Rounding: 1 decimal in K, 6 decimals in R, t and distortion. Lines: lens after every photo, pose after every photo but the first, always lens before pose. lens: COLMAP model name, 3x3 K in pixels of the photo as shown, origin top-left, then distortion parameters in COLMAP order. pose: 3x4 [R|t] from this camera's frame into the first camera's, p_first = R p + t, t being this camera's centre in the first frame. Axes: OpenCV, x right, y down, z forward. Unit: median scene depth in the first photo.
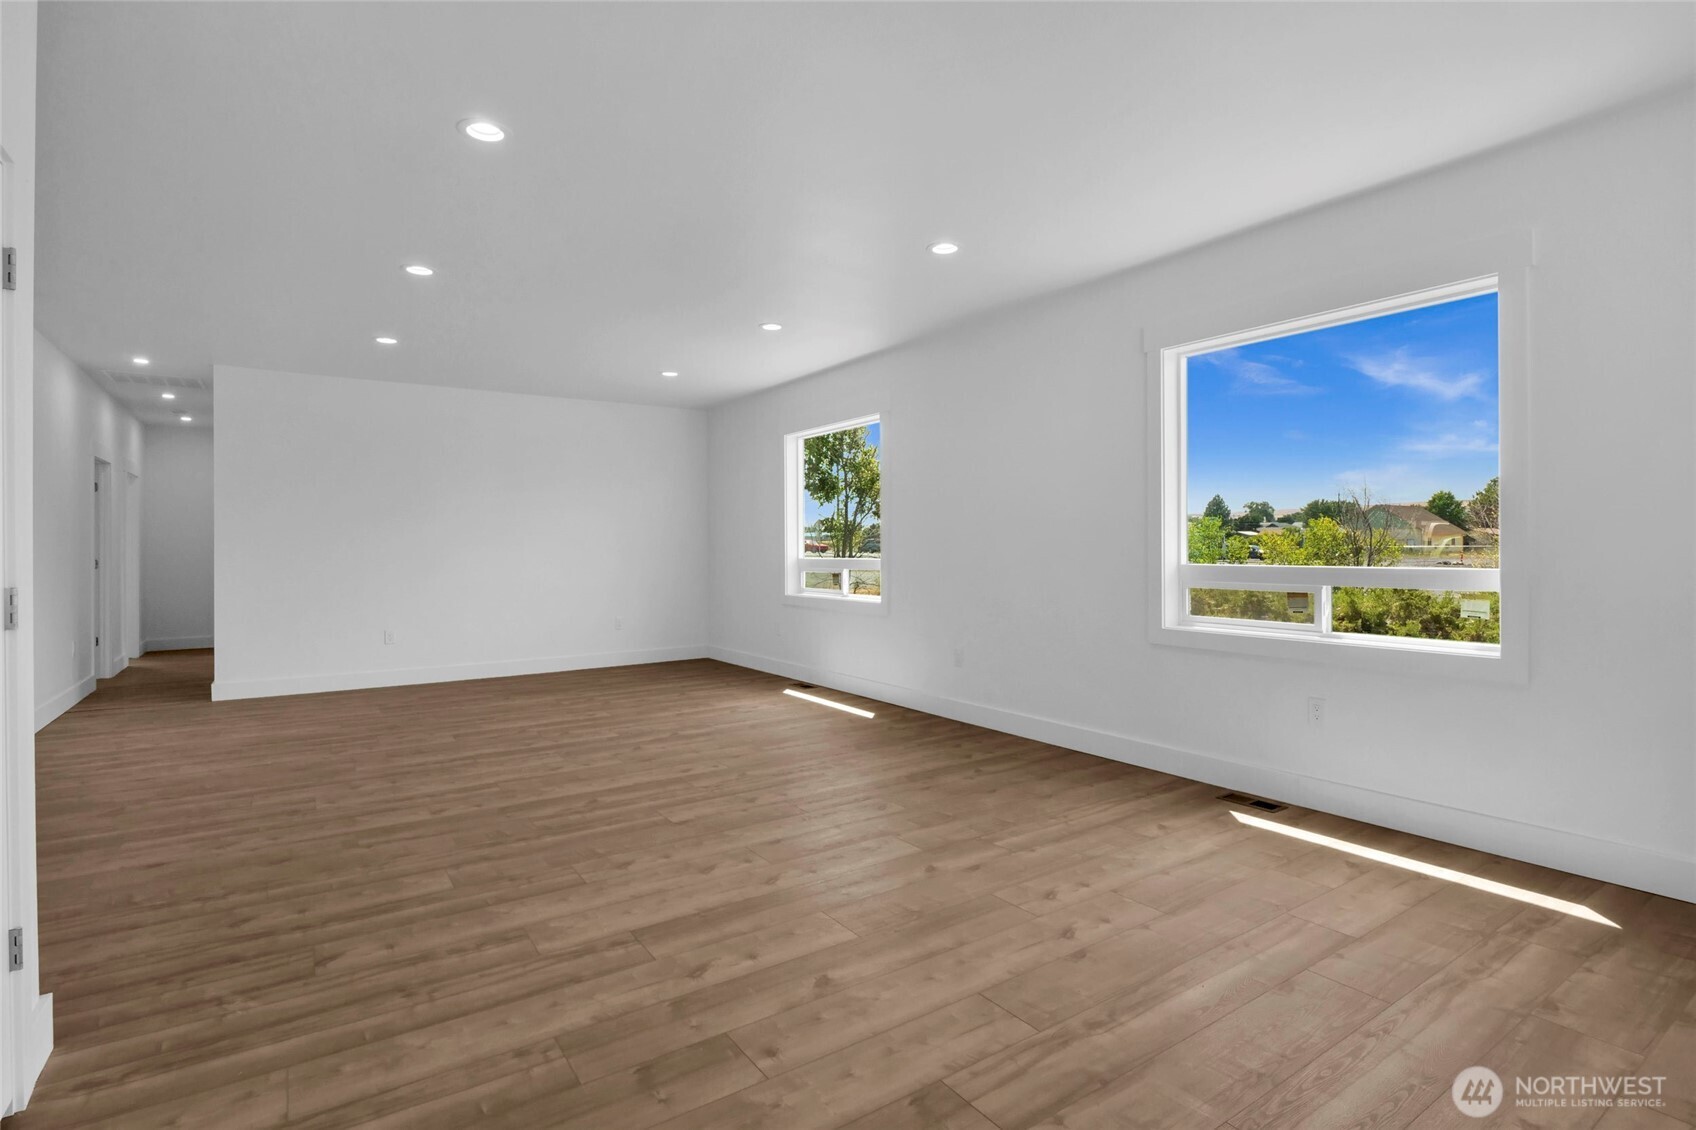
lens RADIAL K [[828.0, 0, 855.2], [0, 828.0, 564.5], [0, 0, 1]] dist [-0.013351, -0.000469]
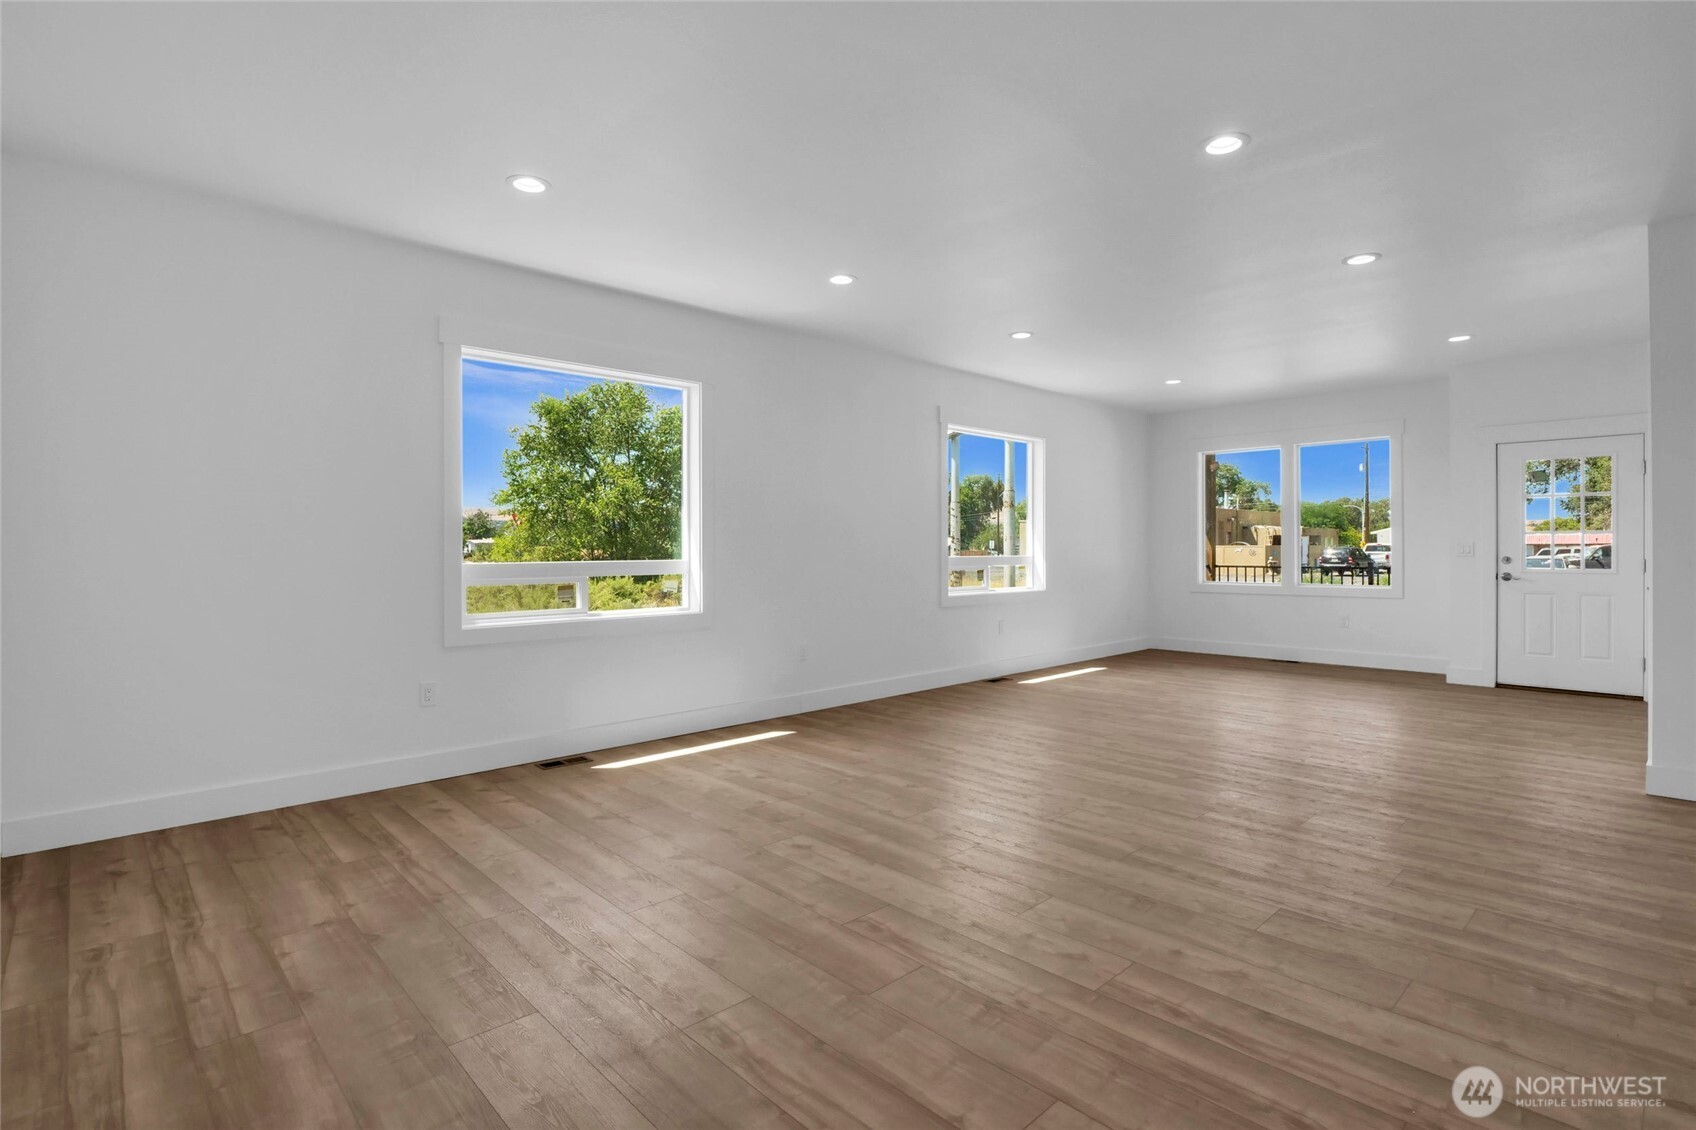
lens RADIAL K [[828.0, 0, 852.5], [0, 828.0, 528.6], [0, 0, 1]] dist [-0.013351, -0.000469]
pose [[-0.158435, 0.027073, 0.986998, -1.383030], [0.025928, 0.999393, -0.023251, -0.025147], [-0.987029, 0.021907, -0.159041, 1.665304]]
